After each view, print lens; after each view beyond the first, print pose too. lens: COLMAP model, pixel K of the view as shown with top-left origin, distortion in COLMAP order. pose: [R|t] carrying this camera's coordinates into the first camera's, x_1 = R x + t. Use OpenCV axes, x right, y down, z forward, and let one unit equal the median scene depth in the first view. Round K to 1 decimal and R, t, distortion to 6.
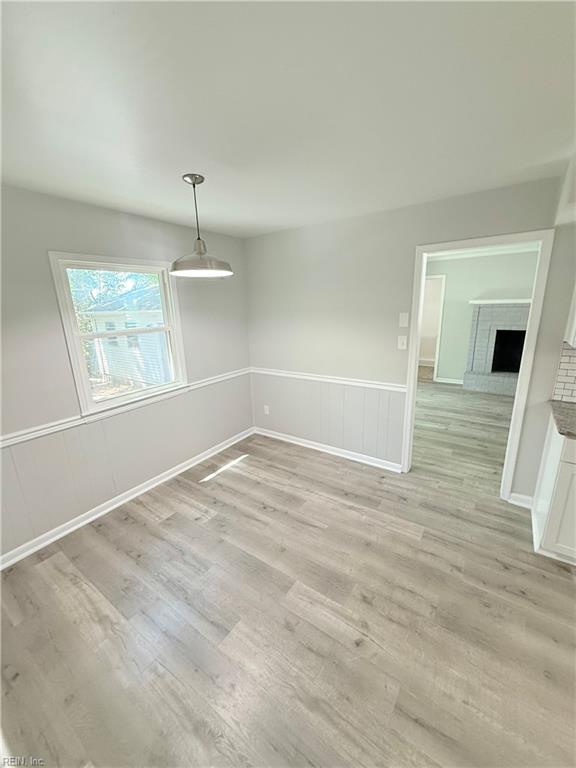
lens RADIAL K [[304.2, 0, 288.0], [0, 304.2, 384.0], [0, 0, 1]] dist [-0.003002, 0.000534]
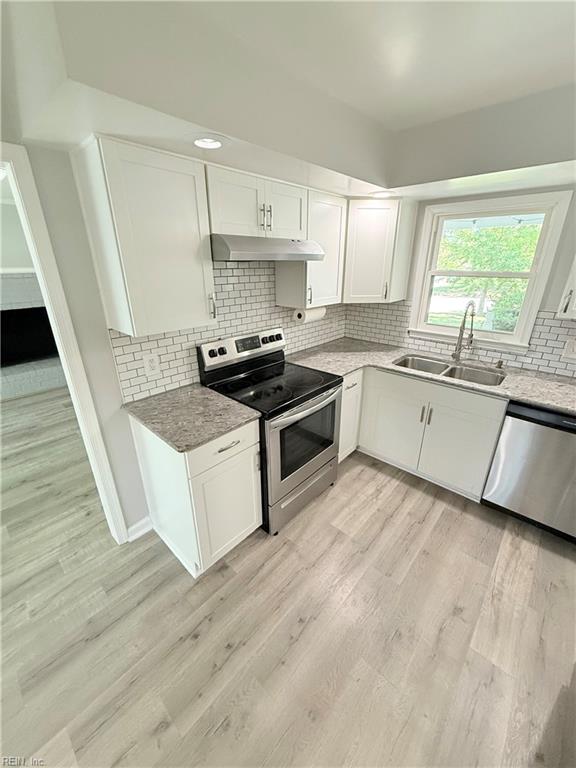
lens RADIAL K [[304.2, 0, 288.0], [0, 304.2, 384.0], [0, 0, 1]] dist [-0.003002, 0.000534]
pose [[0.124733, -0.334918, 0.933955, 0.201012], [0.247953, 0.921961, 0.297502, -0.110864], [-0.960709, 0.194469, 0.198043, 0.403887]]
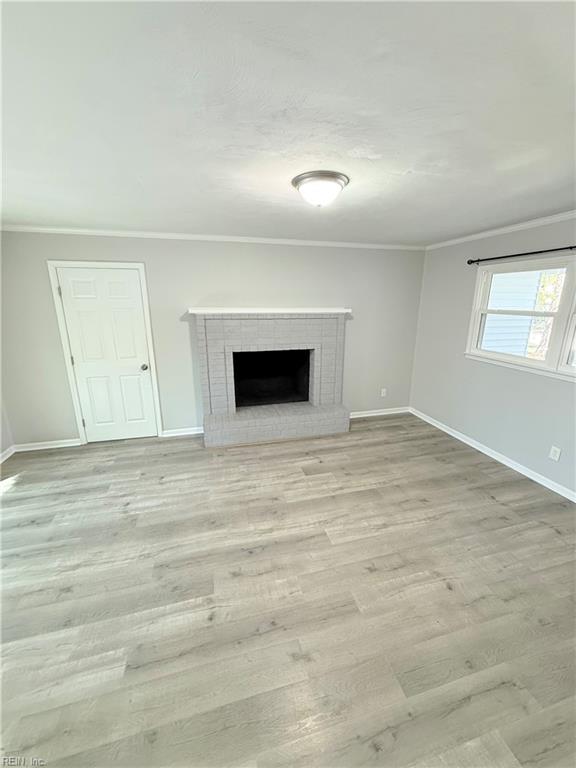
lens RADIAL K [[302.7, 0, 288.0], [0, 302.7, 384.0], [0, 0, 1]] dist [-0.023406, 0.000028]
pose [[0.648565, -0.165232, 0.743009, 0.542445], [0.172971, 0.982609, 0.067529, -0.286332], [-0.741245, 0.084722, 0.665866, 1.001506]]
